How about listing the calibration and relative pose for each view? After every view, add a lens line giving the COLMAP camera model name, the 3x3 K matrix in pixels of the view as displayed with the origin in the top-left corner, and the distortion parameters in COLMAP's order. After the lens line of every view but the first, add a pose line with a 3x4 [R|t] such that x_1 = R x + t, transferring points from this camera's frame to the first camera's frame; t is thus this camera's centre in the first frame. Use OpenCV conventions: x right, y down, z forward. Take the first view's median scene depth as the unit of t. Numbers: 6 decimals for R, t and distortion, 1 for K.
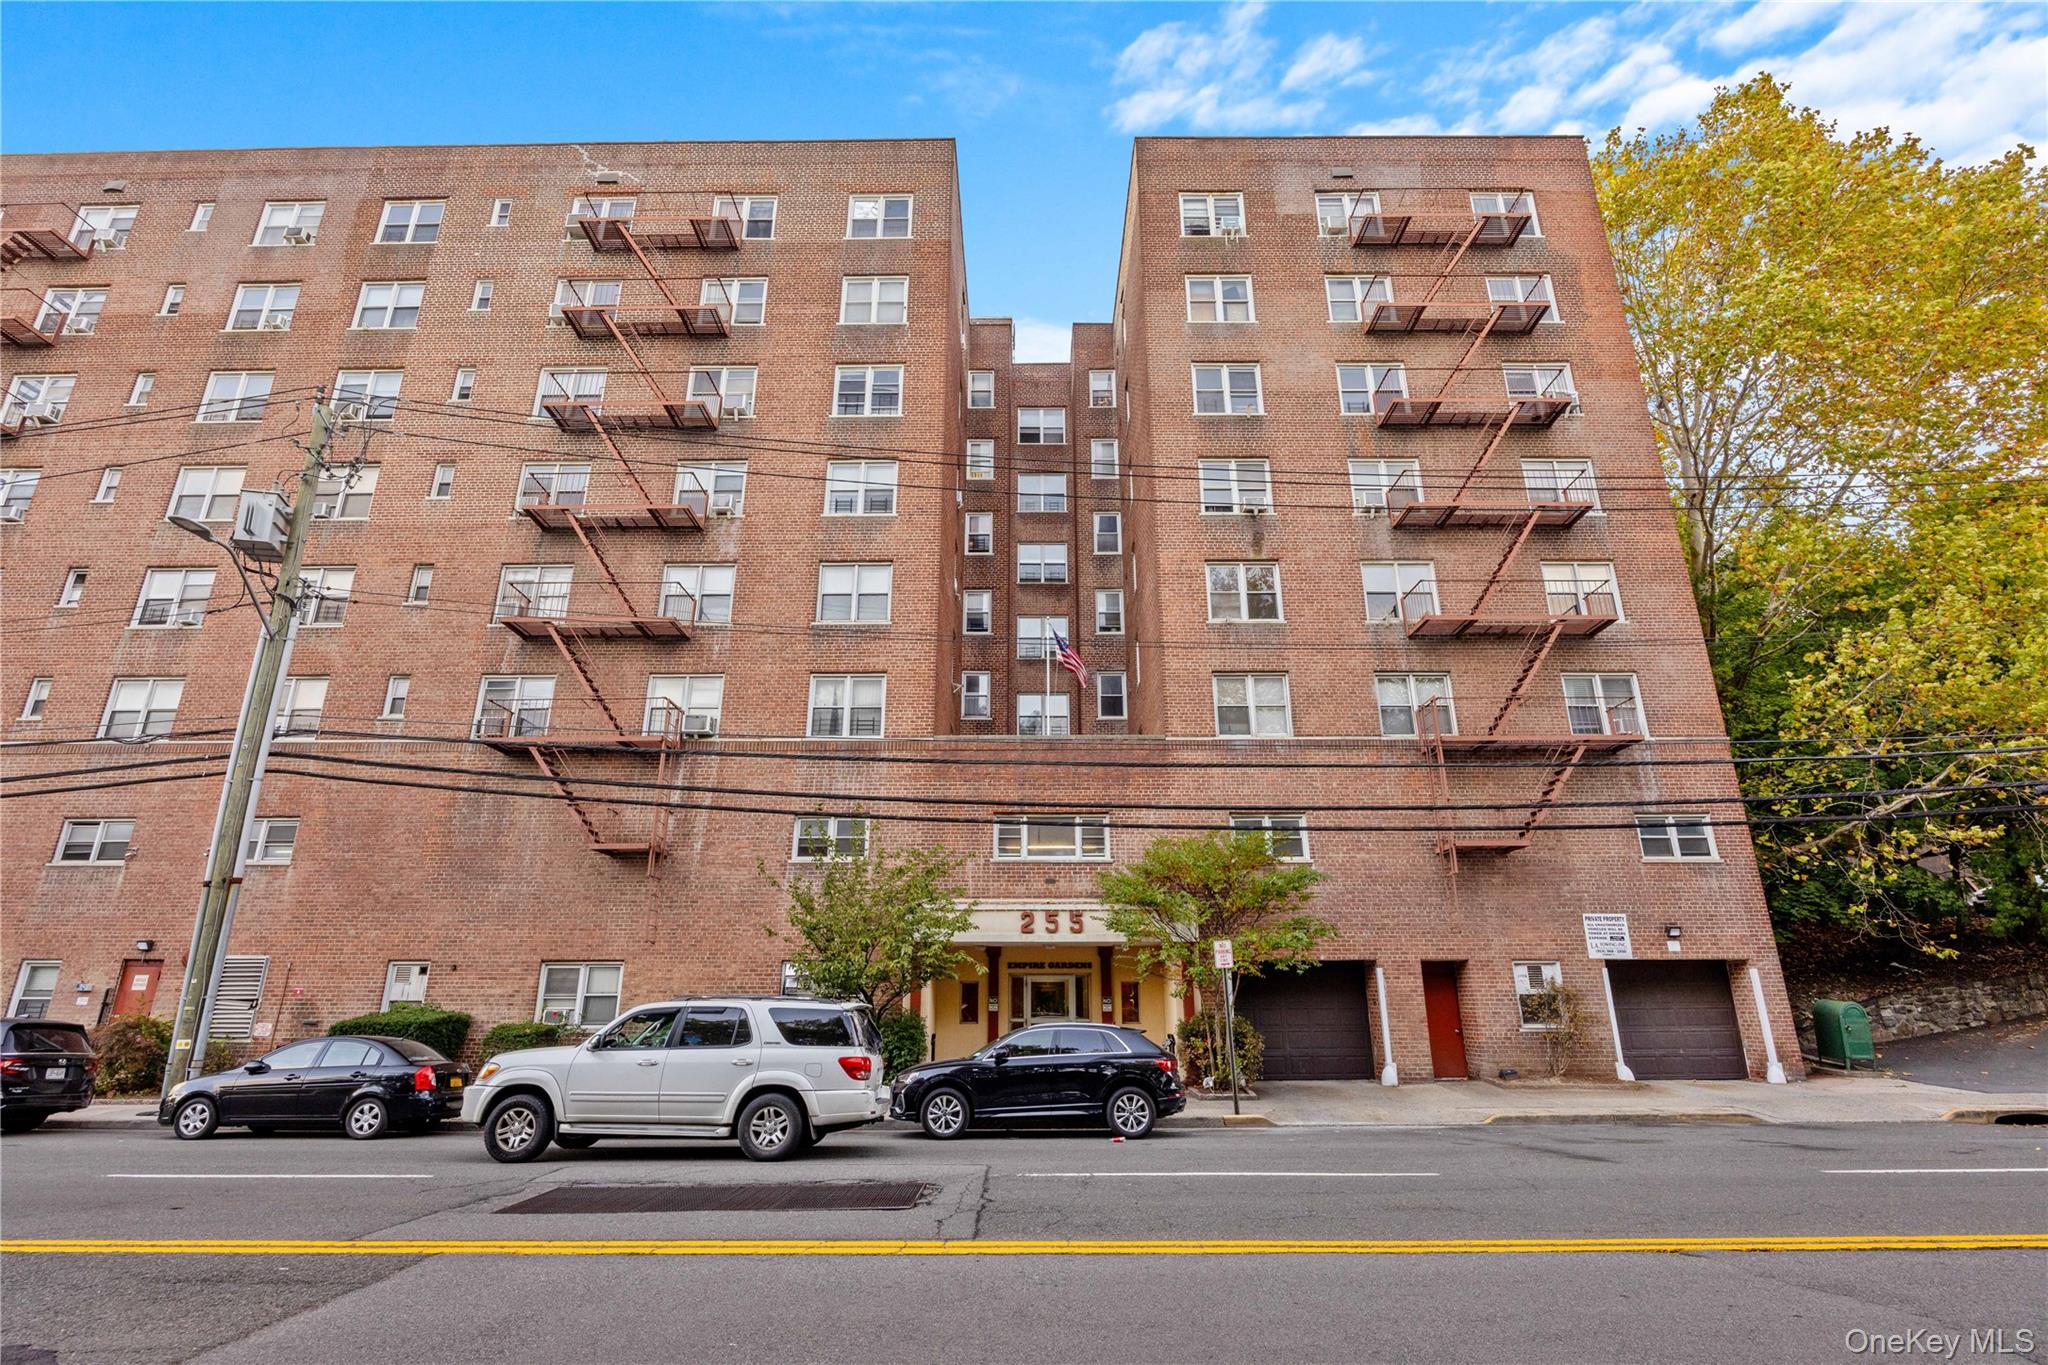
lens RADIAL K [[944.0, 0, 1024.0], [0, 944.0, 682.5], [0, 0, 1]] dist [0.000279, 0.000002]
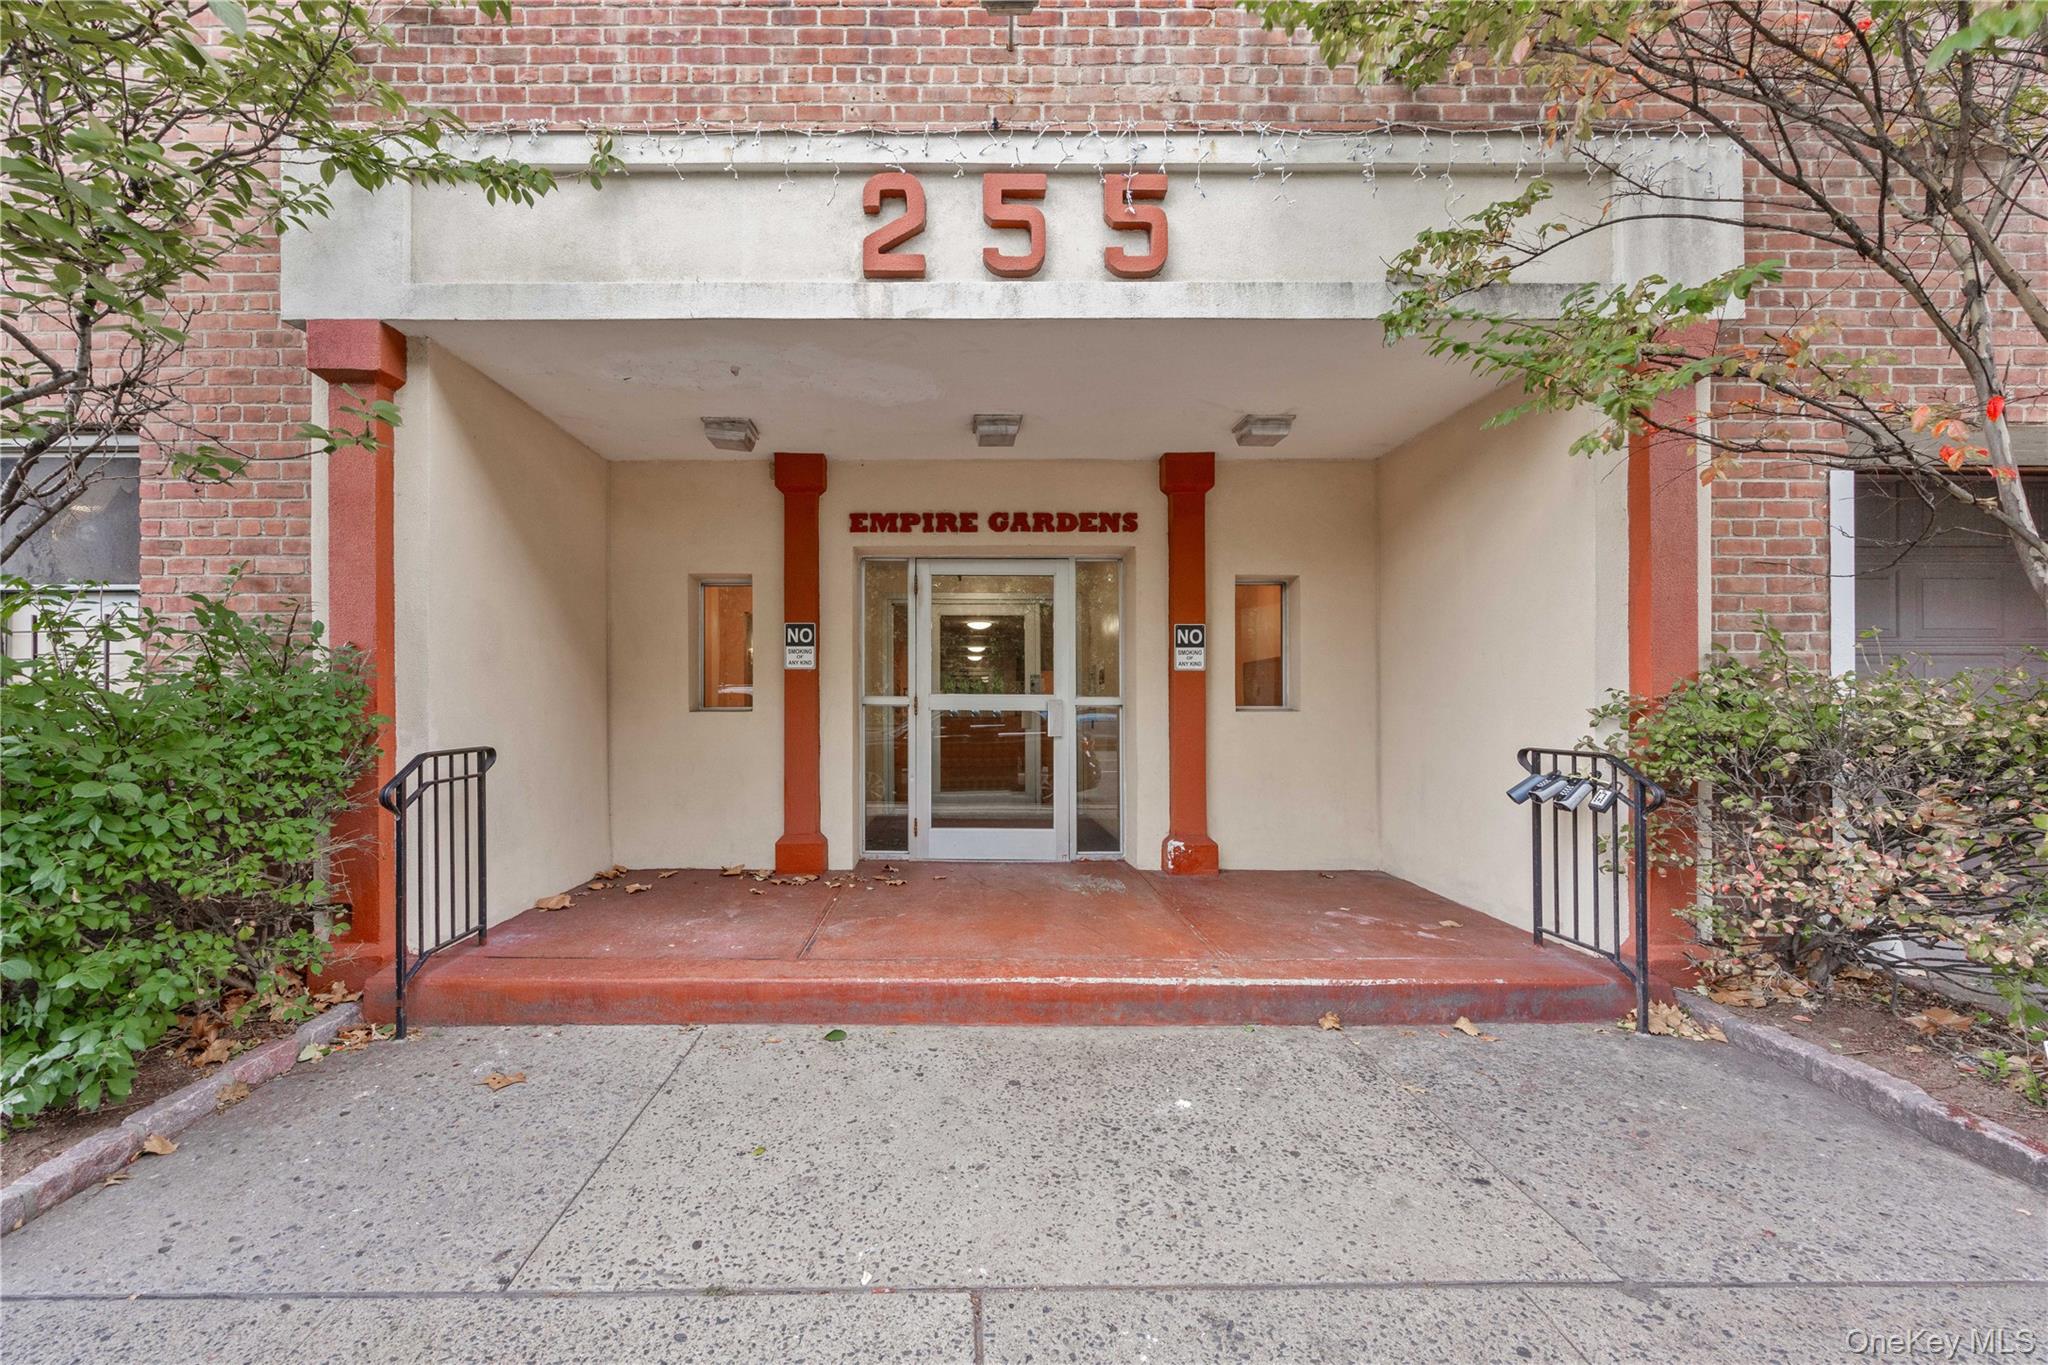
lens RADIAL K [[807.1, 0, 1024.0], [0, 807.1, 682.5], [0, 0, 1]] dist [0.001071, 0.000173]
pose [[0.996380, -0.005389, 0.084840, 0.015224], [-0.020205, 0.954378, 0.297917, 0.276490], [-0.082575, -0.298553, 0.950814, 0.757212]]
